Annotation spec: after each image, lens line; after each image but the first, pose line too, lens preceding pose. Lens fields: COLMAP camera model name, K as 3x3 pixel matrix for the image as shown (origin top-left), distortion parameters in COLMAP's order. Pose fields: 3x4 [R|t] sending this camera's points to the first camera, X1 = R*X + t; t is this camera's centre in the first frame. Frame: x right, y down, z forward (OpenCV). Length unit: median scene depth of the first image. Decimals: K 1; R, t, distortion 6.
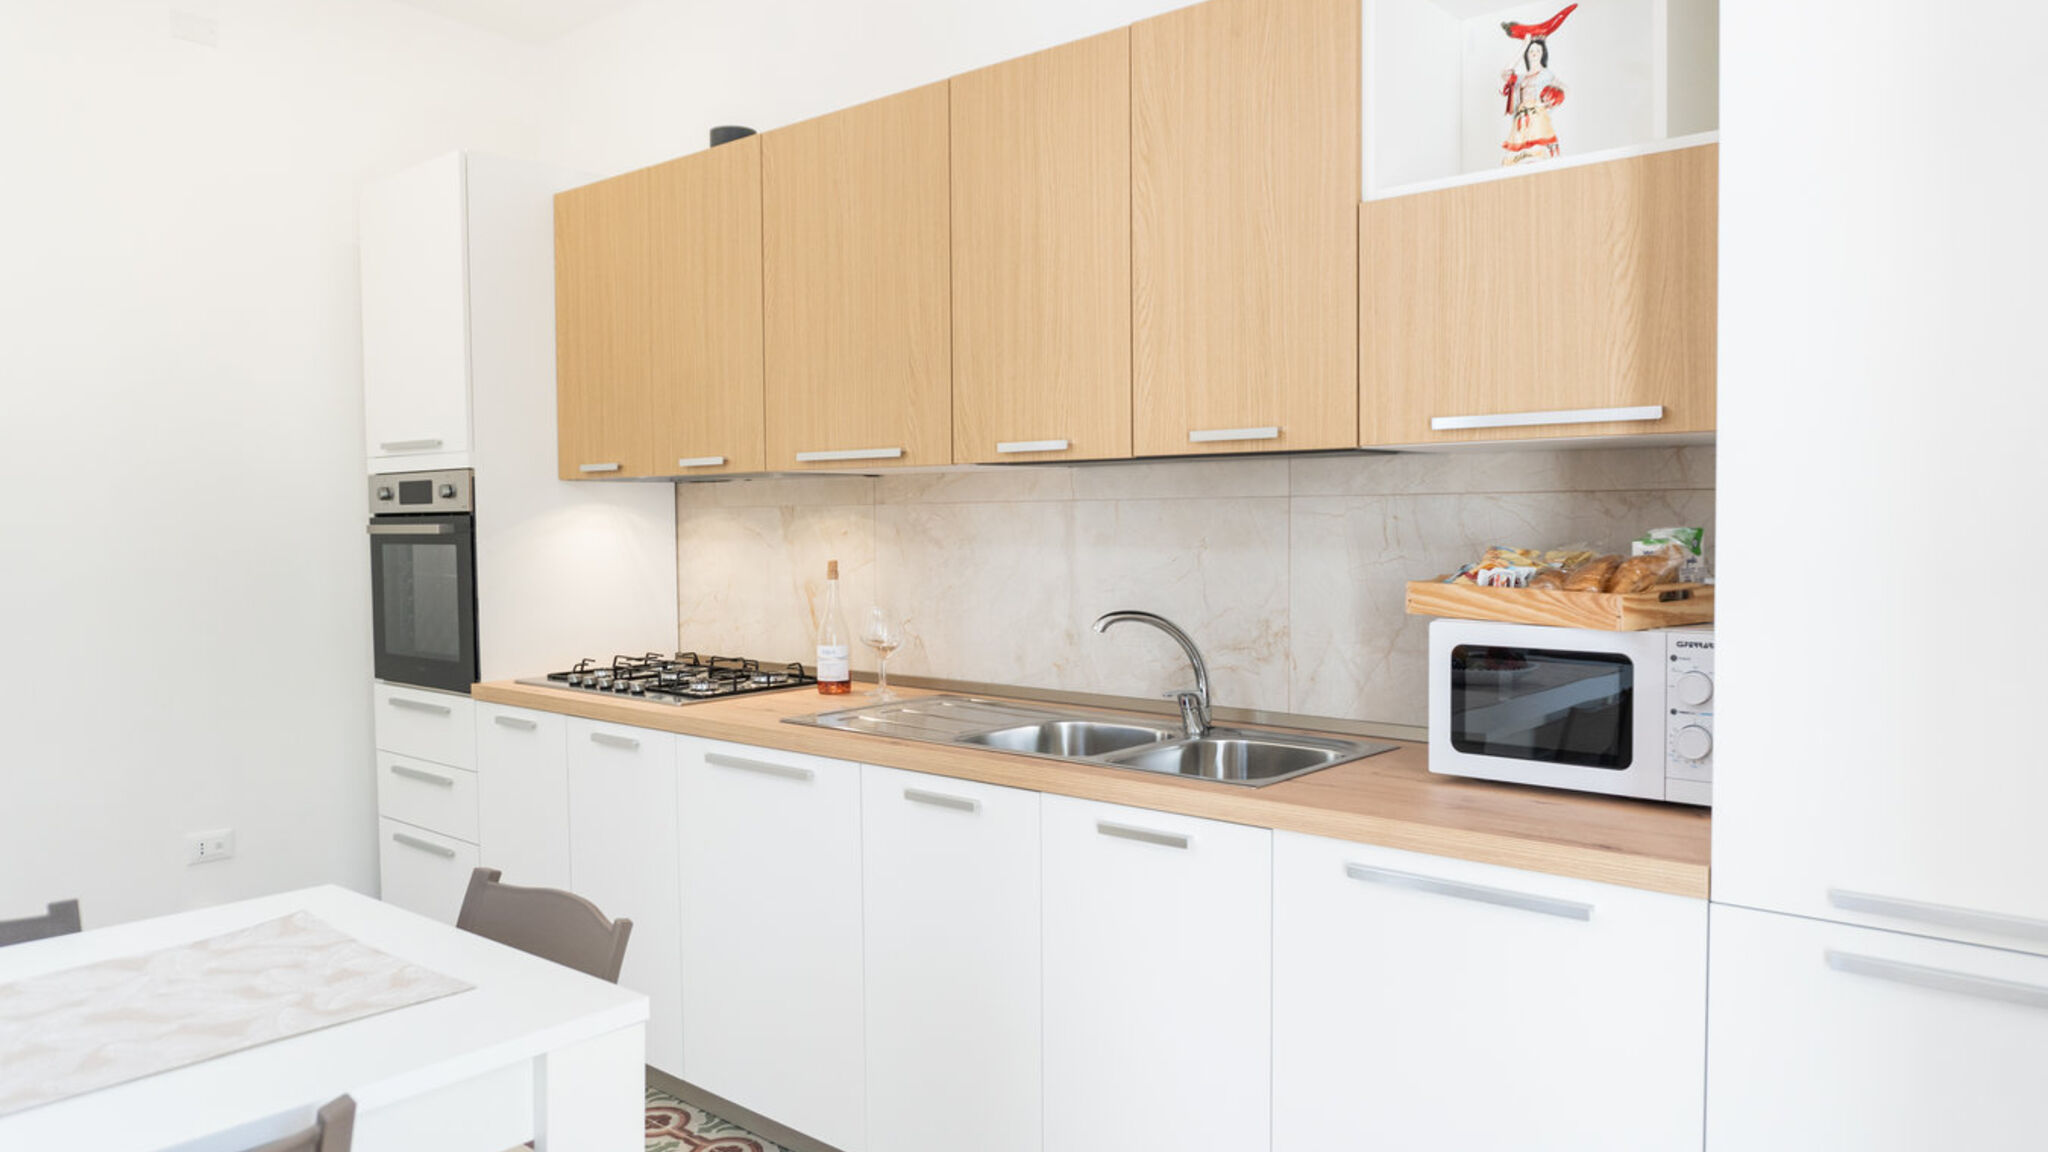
lens RADIAL K [[1366.1, 0, 1019.2], [0, 1366.1, 568.2], [0, 0, 1]] dist [-0.014838, -0.002311]
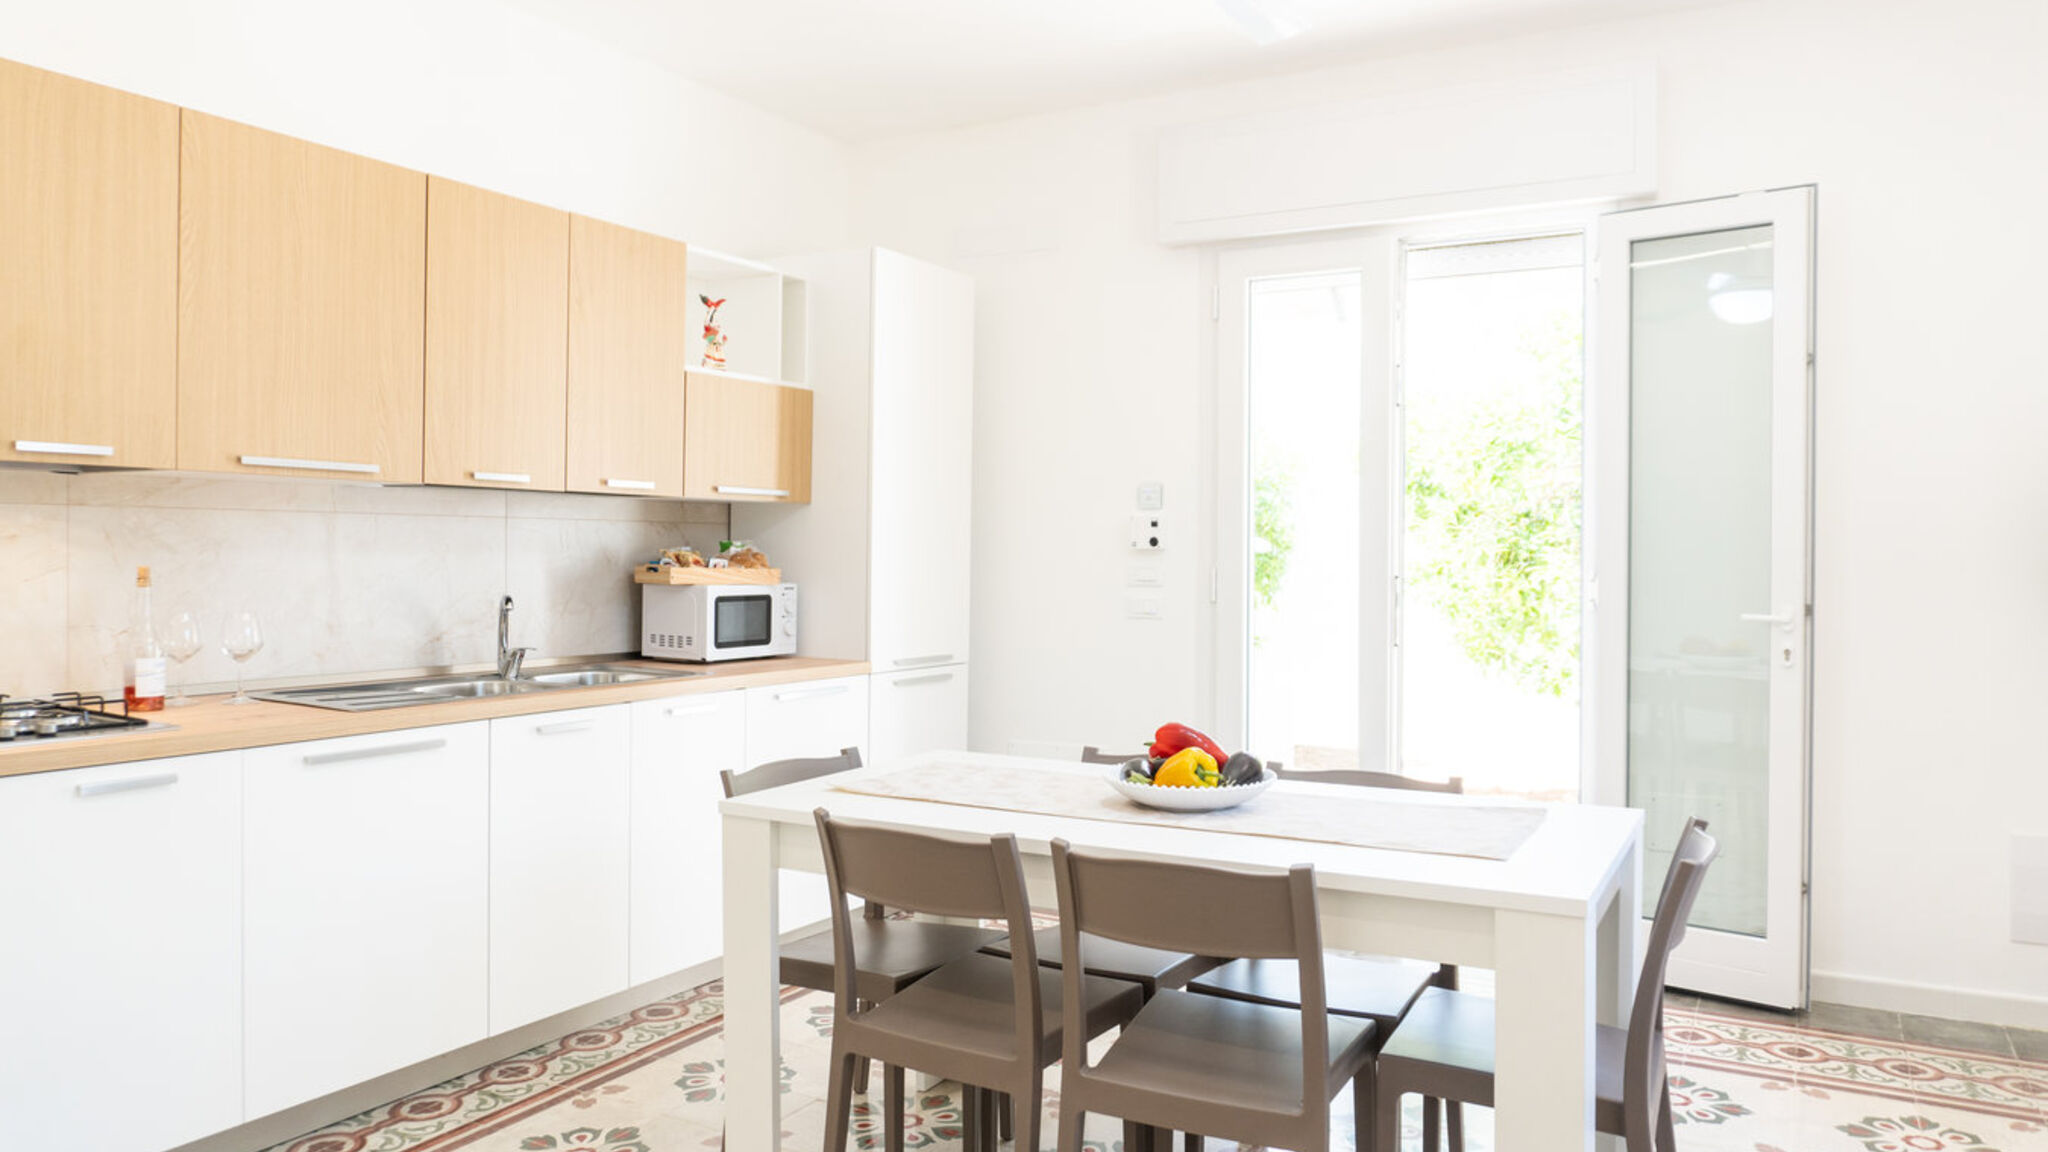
lens RADIAL K [[1386.5, 0, 1023.0], [0, 1386.5, 565.9], [0, 0, 1]] dist [-0.012741, -0.004978]
pose [[-0.177282, -0.008071, 0.984127, -1.473740], [0.025348, 0.999597, 0.012764, -0.003825], [-0.983834, 0.027209, -0.177006, 0.738166]]
